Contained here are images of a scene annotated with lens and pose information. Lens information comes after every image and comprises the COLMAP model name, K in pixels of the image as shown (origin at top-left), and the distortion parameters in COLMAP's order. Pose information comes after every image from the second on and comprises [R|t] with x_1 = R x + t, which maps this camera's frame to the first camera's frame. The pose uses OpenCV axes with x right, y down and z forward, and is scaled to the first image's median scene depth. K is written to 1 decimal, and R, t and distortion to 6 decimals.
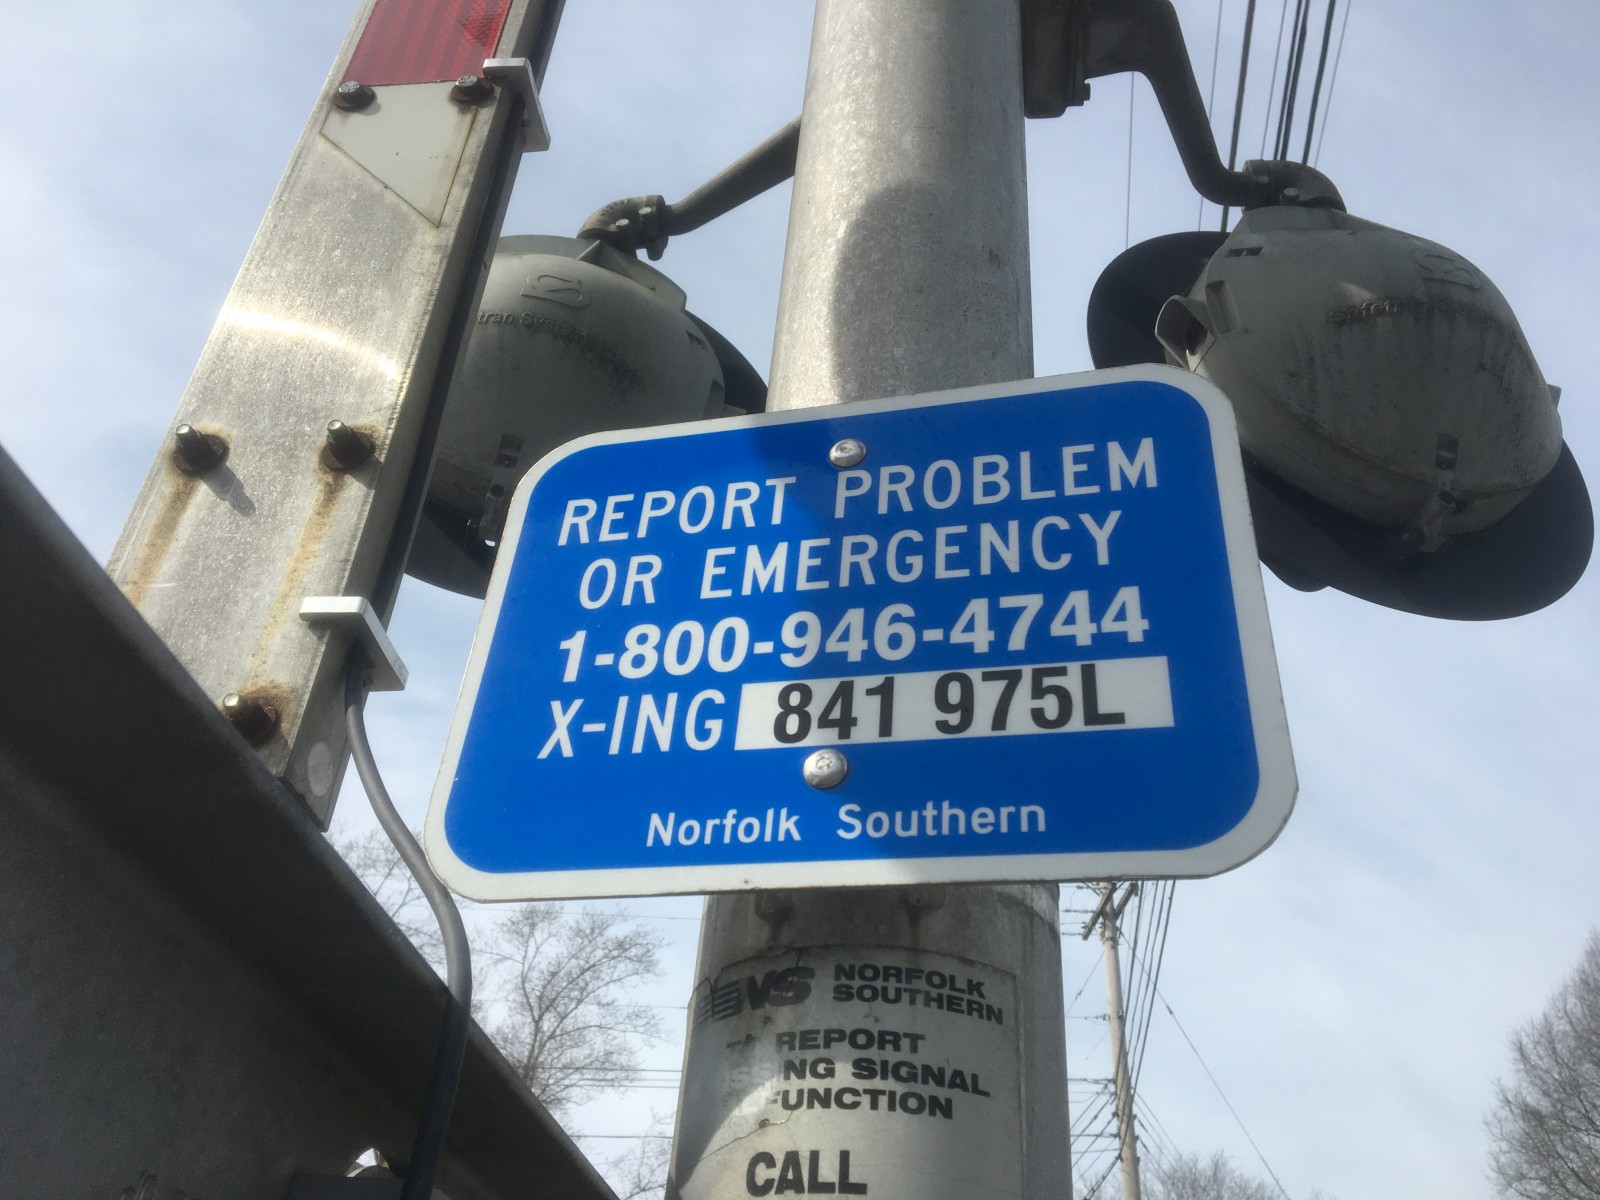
lens RADIAL K [[1326.0, 0, 780.7], [0, 1326.0, 614.6], [0, 0, 1]] dist [0.076808, -0.123210]
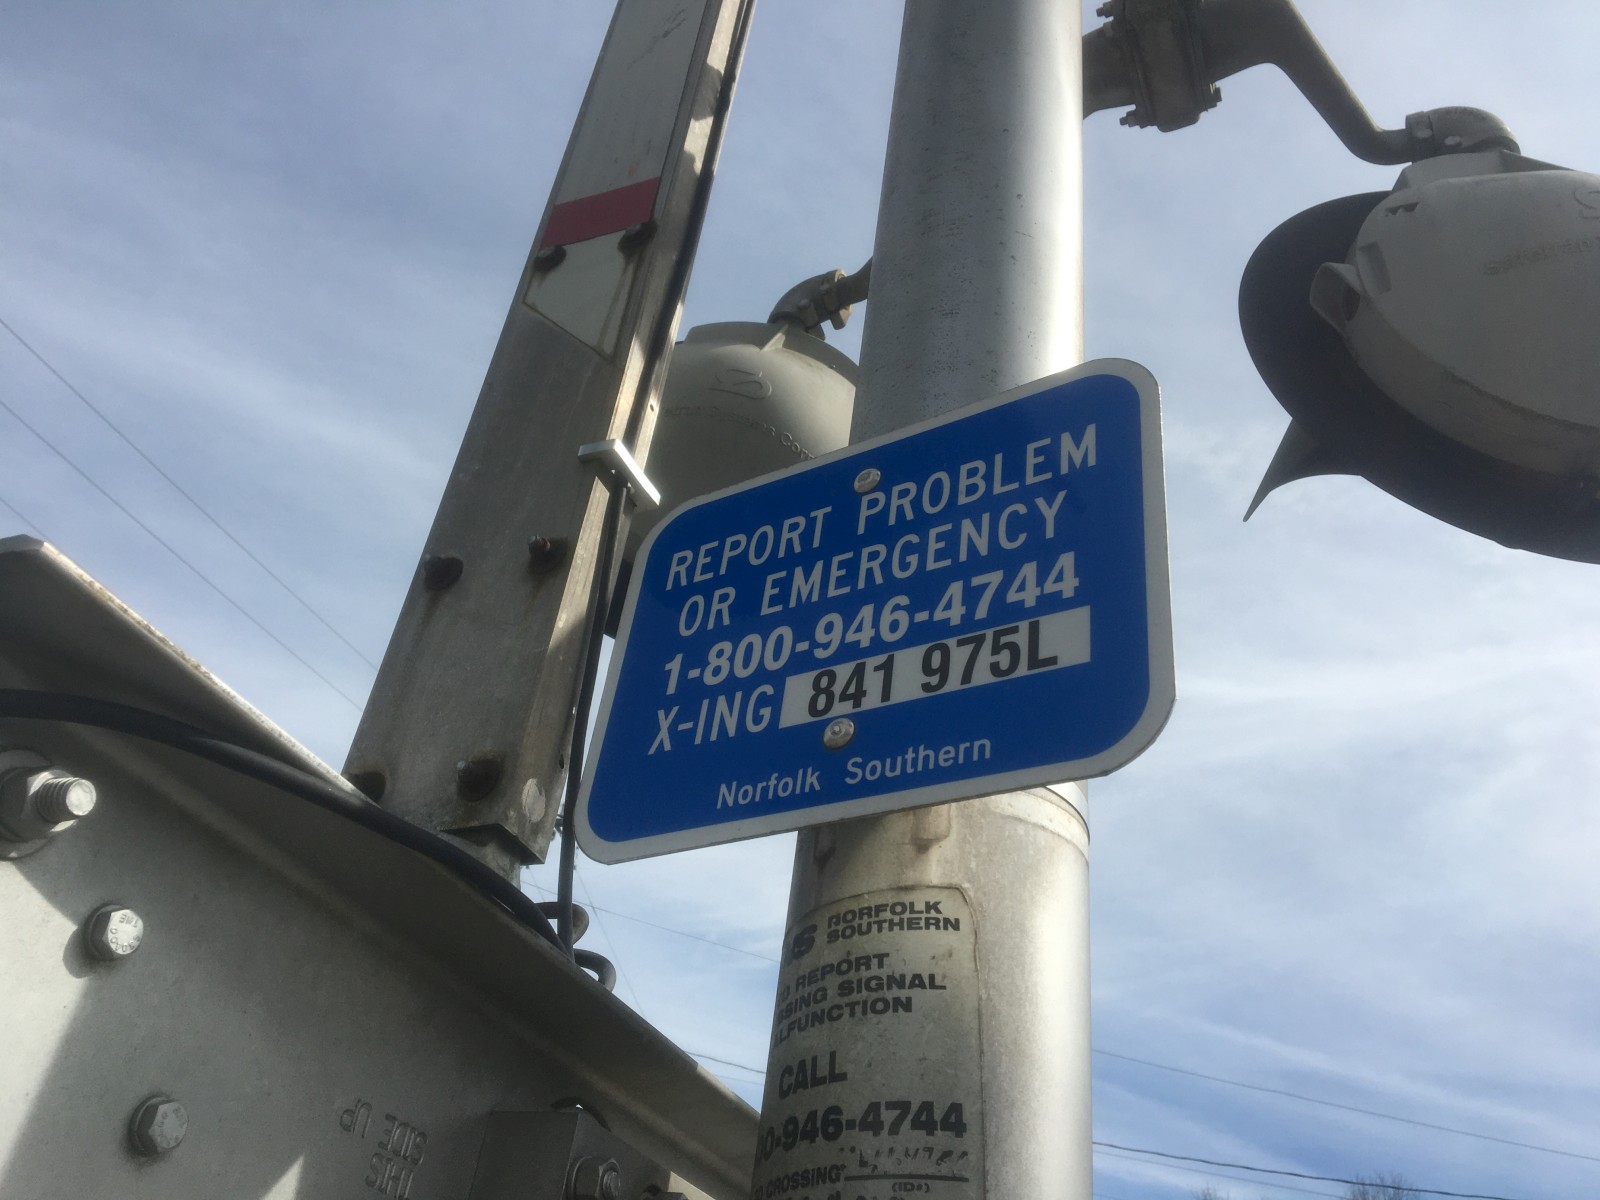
lens RADIAL K [[1326.0, 0, 794.6], [0, 1326.0, 603.8], [0, 0, 1]] dist [0.076808, -0.123210]
pose [[0.951531, -0.153277, -0.266635, 0.293618], [0.145325, 0.988149, -0.049427, 0.042199], [0.271051, 0.008283, 0.962529, -0.199352]]
